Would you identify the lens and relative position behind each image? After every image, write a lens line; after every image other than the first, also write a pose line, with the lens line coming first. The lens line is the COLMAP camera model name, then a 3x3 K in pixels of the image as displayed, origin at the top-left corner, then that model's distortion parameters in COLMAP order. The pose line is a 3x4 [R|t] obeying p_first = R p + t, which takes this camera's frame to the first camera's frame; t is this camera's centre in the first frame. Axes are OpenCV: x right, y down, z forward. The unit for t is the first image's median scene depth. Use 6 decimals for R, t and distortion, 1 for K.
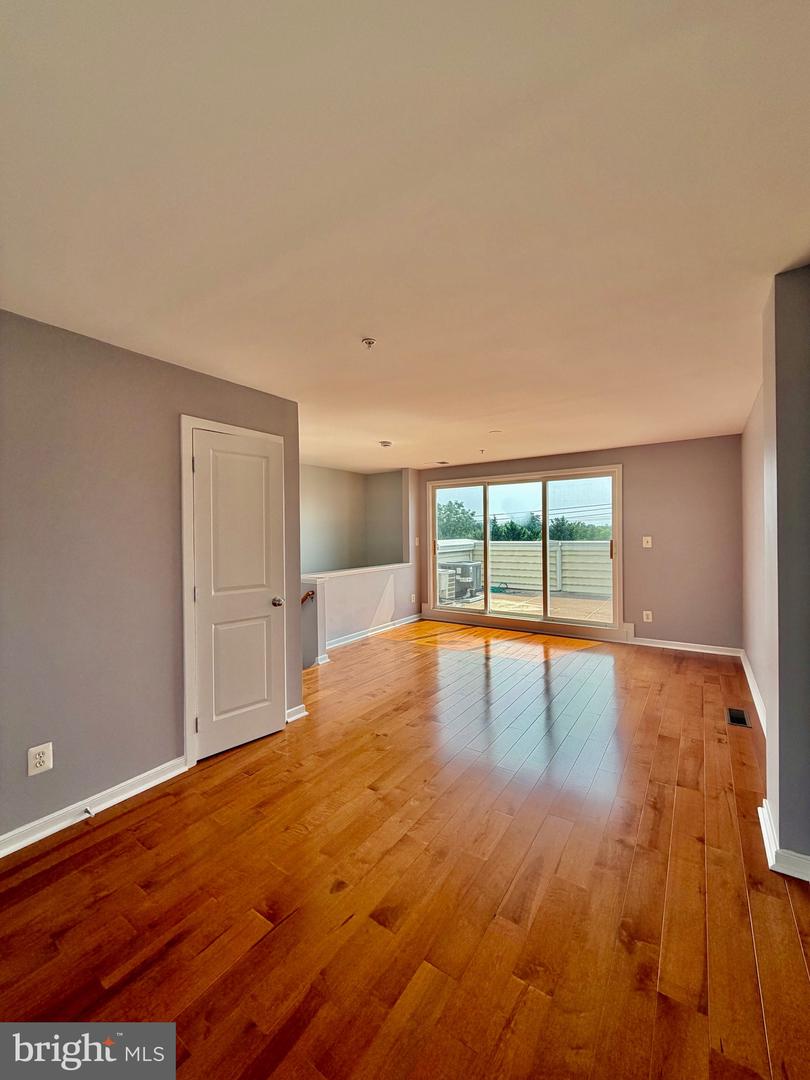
lens RADIAL K [[430.4, 0, 402.3], [0, 430.4, 536.8], [0, 0, 1]] dist [-0.002191, 0.001071]
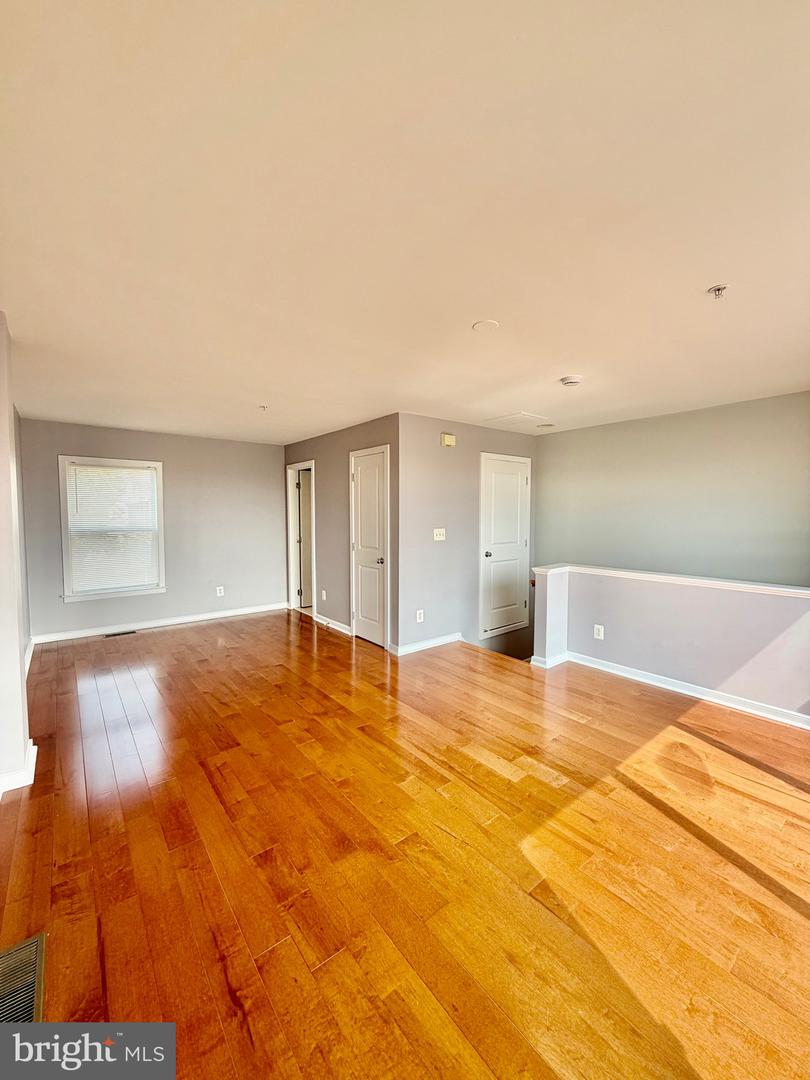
lens RADIAL K [[430.4, 0, 402.5], [0, 430.4, 538.3], [0, 0, 1]] dist [-0.002191, 0.001071]
pose [[-0.289720, 0.058739, -0.955307, 1.261557], [-0.007838, 0.997936, 0.063737, -0.023228], [0.957079, 0.025953, -0.288662, 1.772379]]
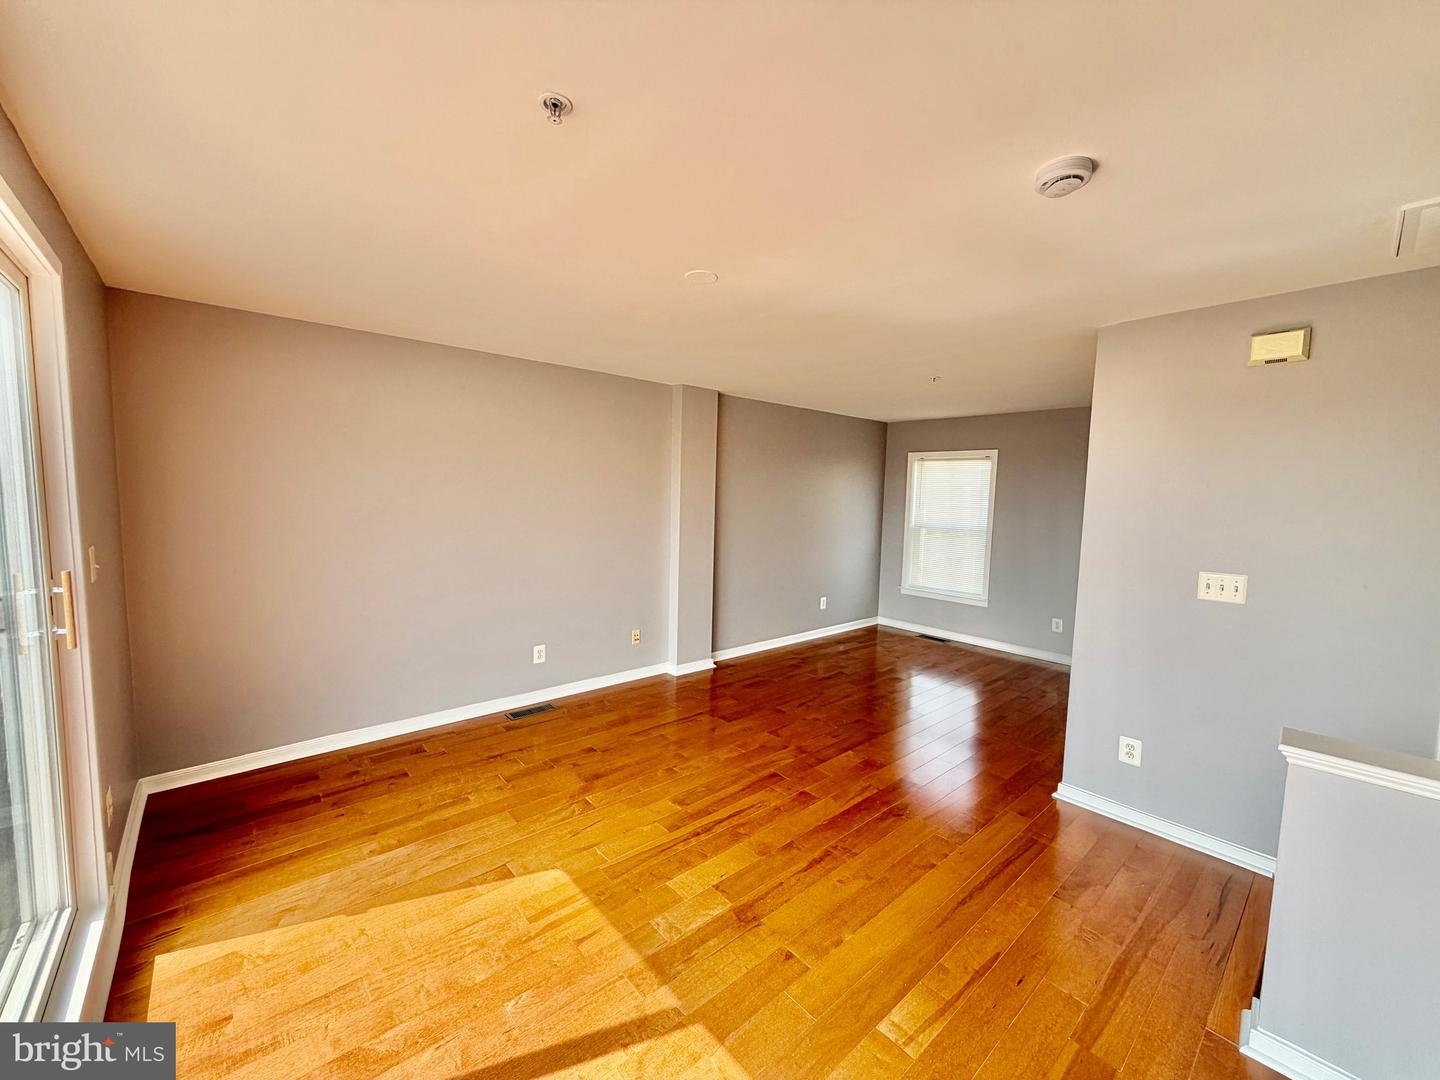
lens RADIAL K [[573.8, 0, 720.1], [0, 573.8, 541.2], [0, 0, 1]] dist [-0.002191, 0.001071]
pose [[-0.970076, -0.040364, 0.239423, 0.114982], [-0.018424, 0.995479, 0.093176, -0.078486], [-0.242101, 0.085977, -0.966434, 2.538007]]
